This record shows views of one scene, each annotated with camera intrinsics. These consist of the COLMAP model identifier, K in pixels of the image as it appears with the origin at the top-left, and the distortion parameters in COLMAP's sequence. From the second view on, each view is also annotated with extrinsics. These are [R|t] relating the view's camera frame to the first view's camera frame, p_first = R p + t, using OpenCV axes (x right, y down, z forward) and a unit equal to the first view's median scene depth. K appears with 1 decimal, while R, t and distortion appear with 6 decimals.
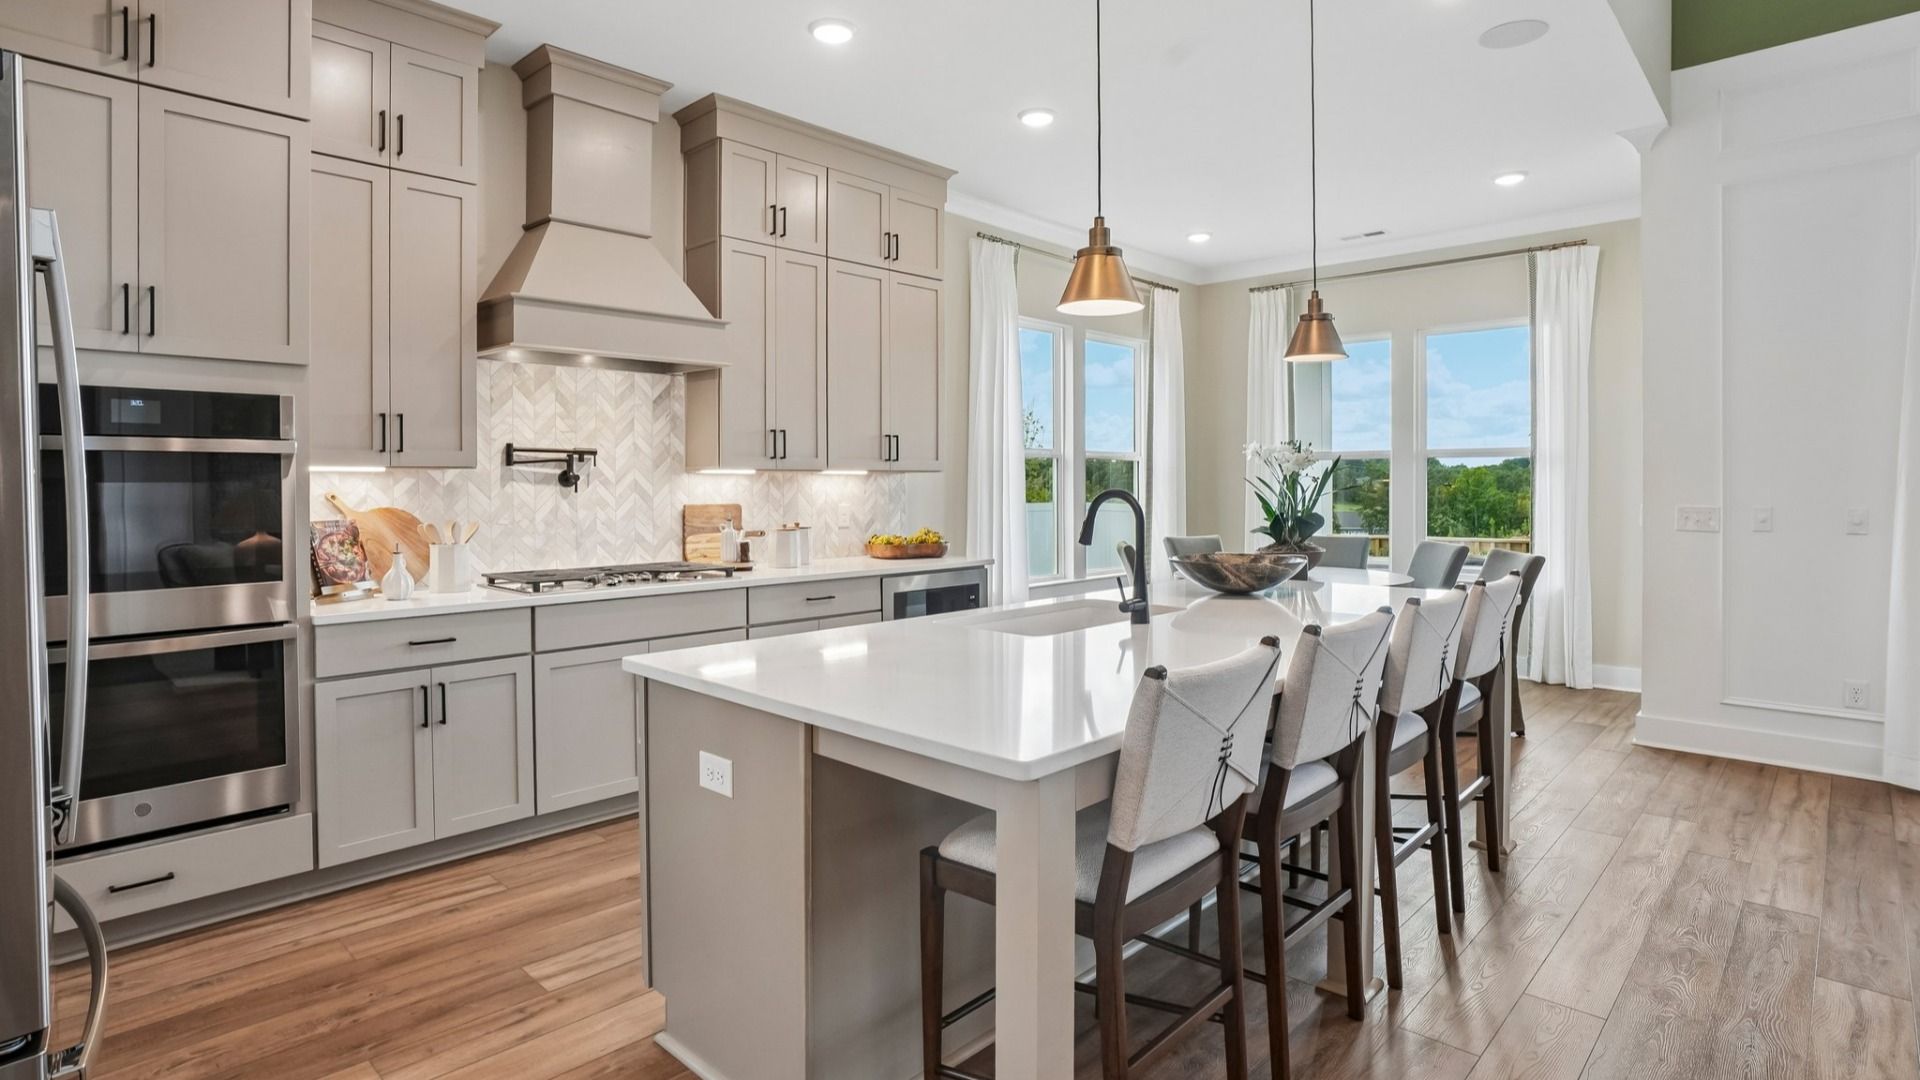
lens RADIAL K [[946.9, 0, 946.8], [0, 946.9, 490.3], [0, 0, 1]] dist [-0.060028, 0.033852]
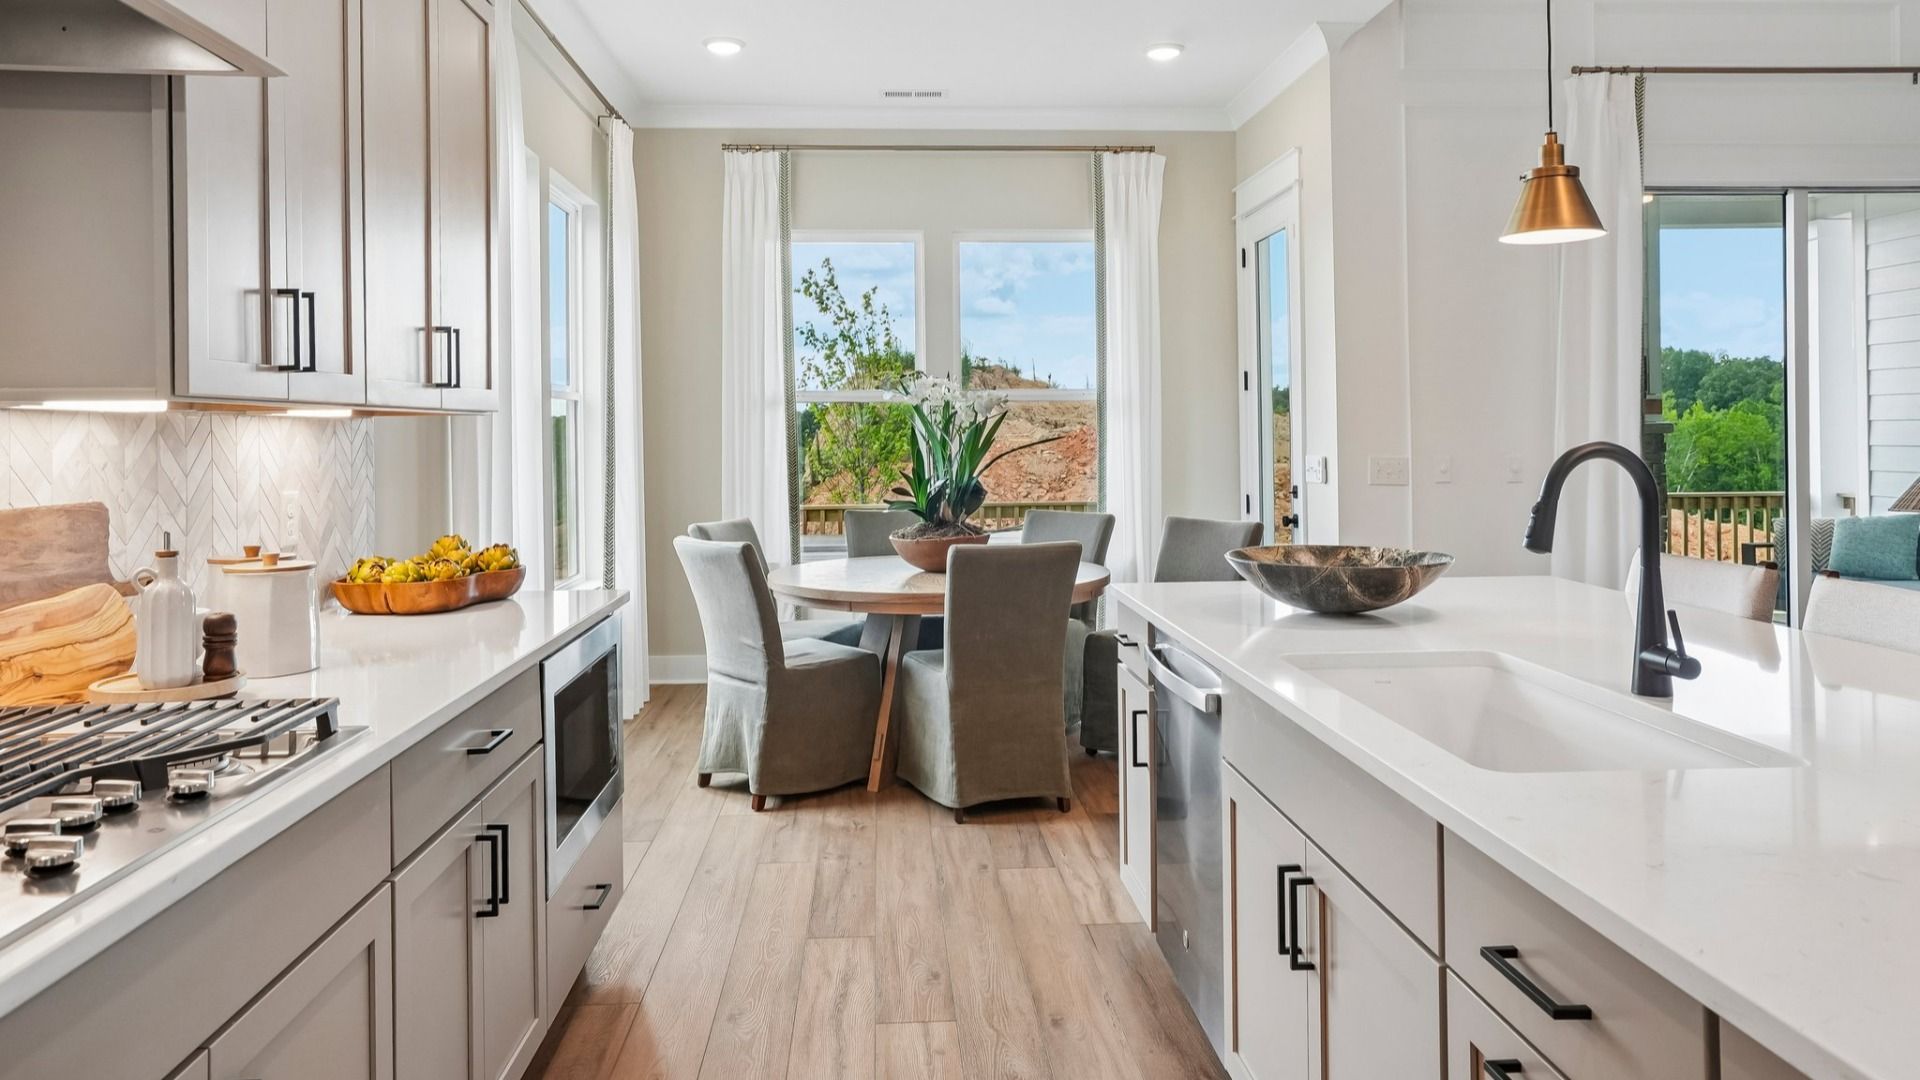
lens RADIAL K [[1216.3, 0, 954.8], [0, 1216.3, 437.1], [0, 0, 1]] dist [-0.020540, 0.003536]
pose [[0.677617, -0.007278, 0.735379, -0.376956], [0.013407, 0.999907, -0.002458, -0.004458], [-0.735293, 0.011525, 0.677652, 0.556525]]
